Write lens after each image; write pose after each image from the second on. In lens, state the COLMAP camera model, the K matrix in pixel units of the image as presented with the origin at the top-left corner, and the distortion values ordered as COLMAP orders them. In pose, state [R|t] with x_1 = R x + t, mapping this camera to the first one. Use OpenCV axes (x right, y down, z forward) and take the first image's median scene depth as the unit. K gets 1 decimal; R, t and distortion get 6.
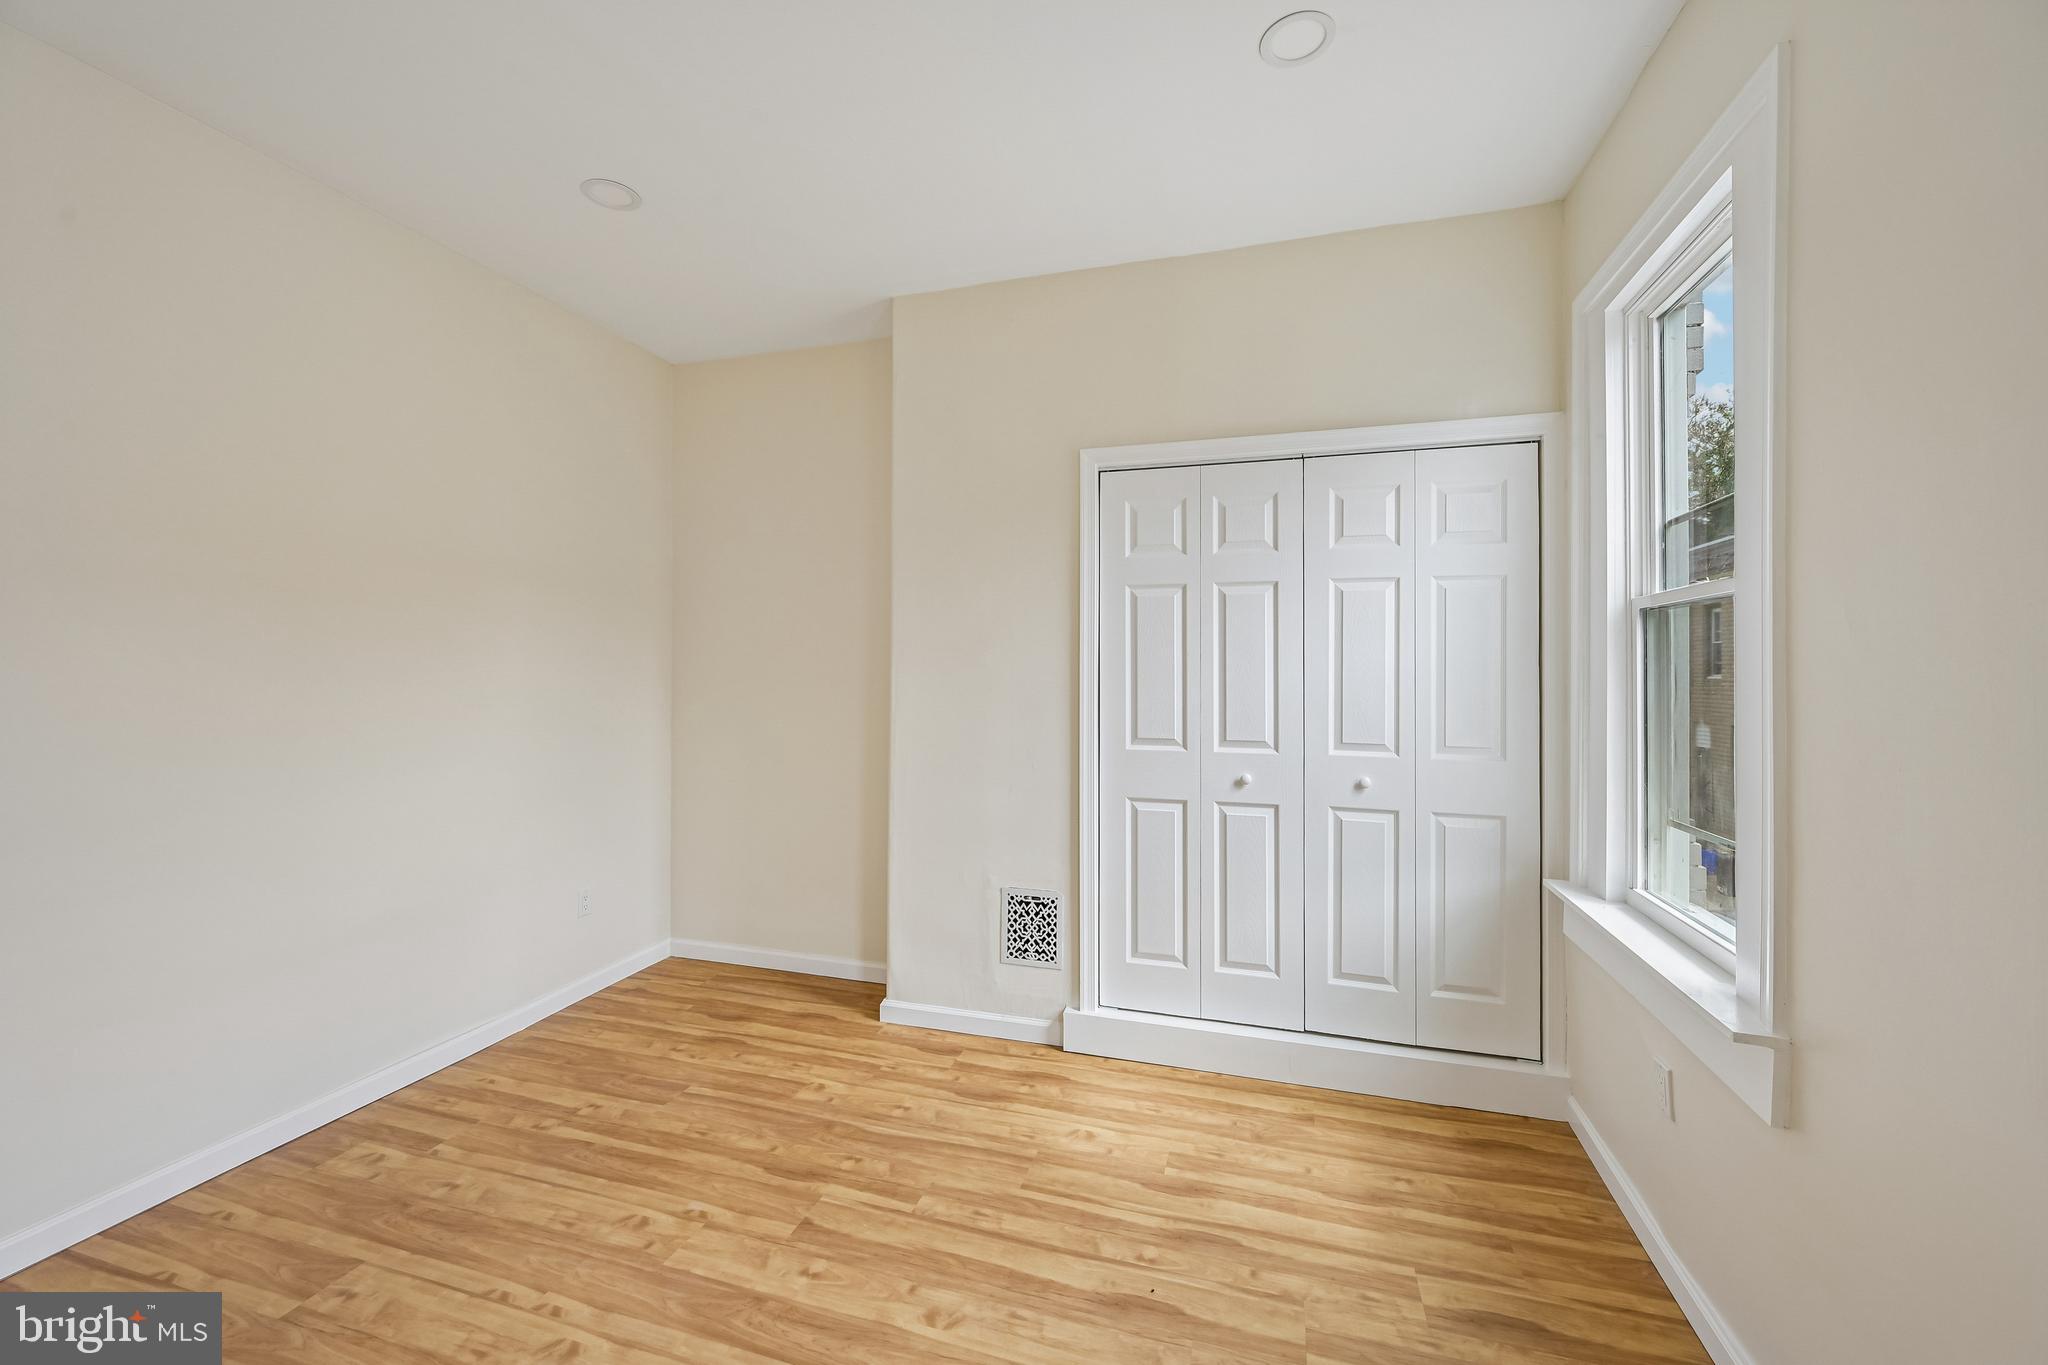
lens RADIAL K [[813.5, 0, 1025.8], [0, 813.5, 660.8], [0, 0, 1]] dist [0.001373, 0.000193]
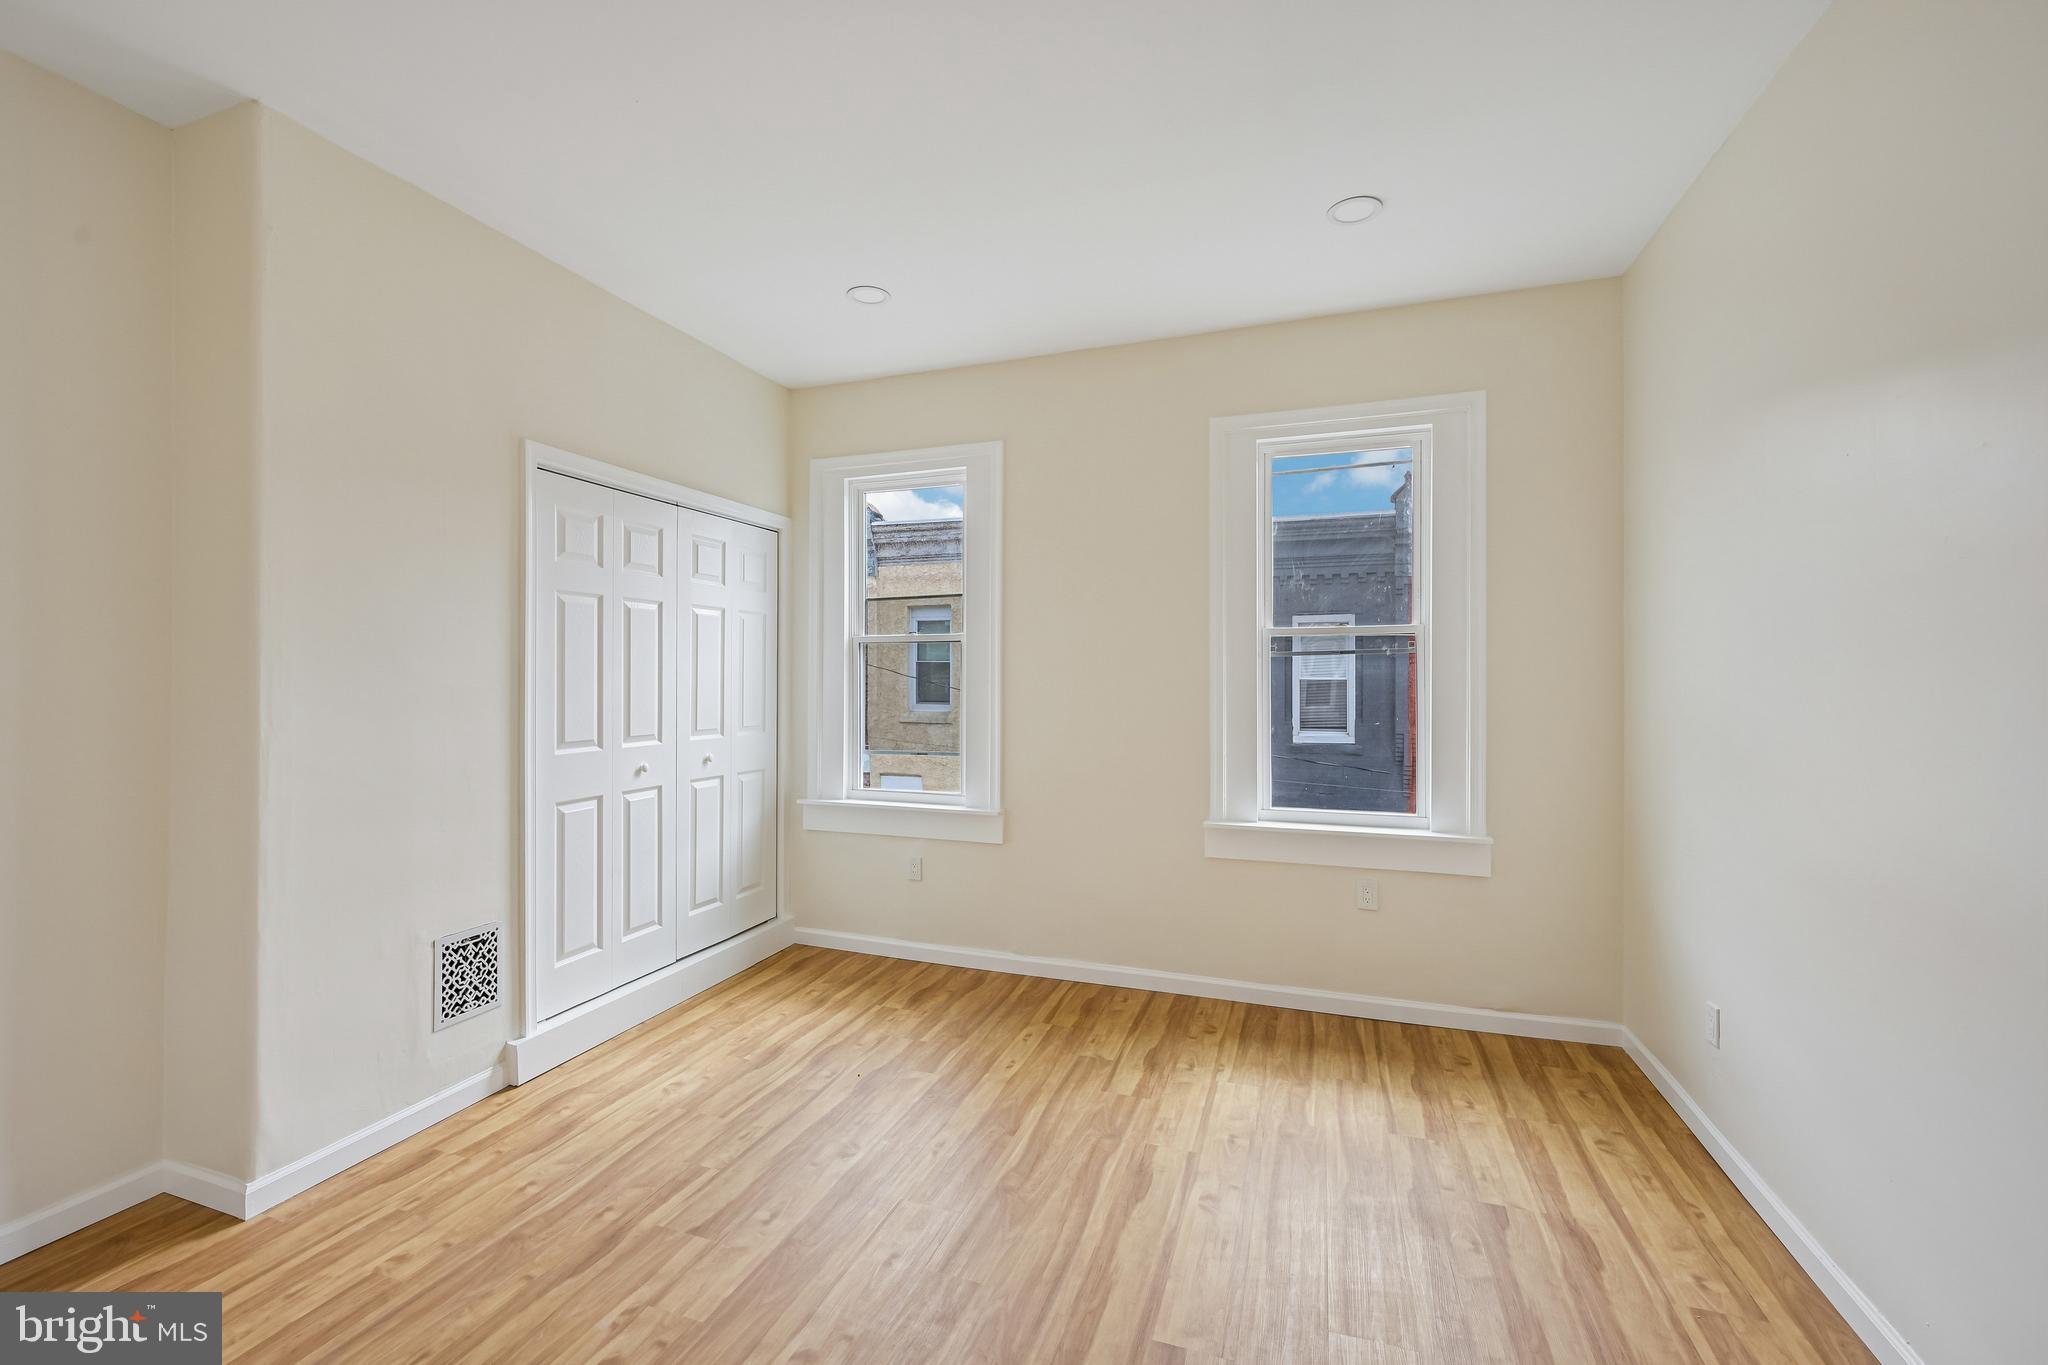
lens RADIAL K [[839.6, 0, 1024.0], [0, 839.6, 682.5], [0, 0, 1]] dist [0.000652, -0.000014]
pose [[0.040373, -0.009944, 0.999135, -0.955896], [-0.009282, 0.999904, 0.010326, 0.005544], [-0.999142, -0.009691, 0.040277, 0.424624]]
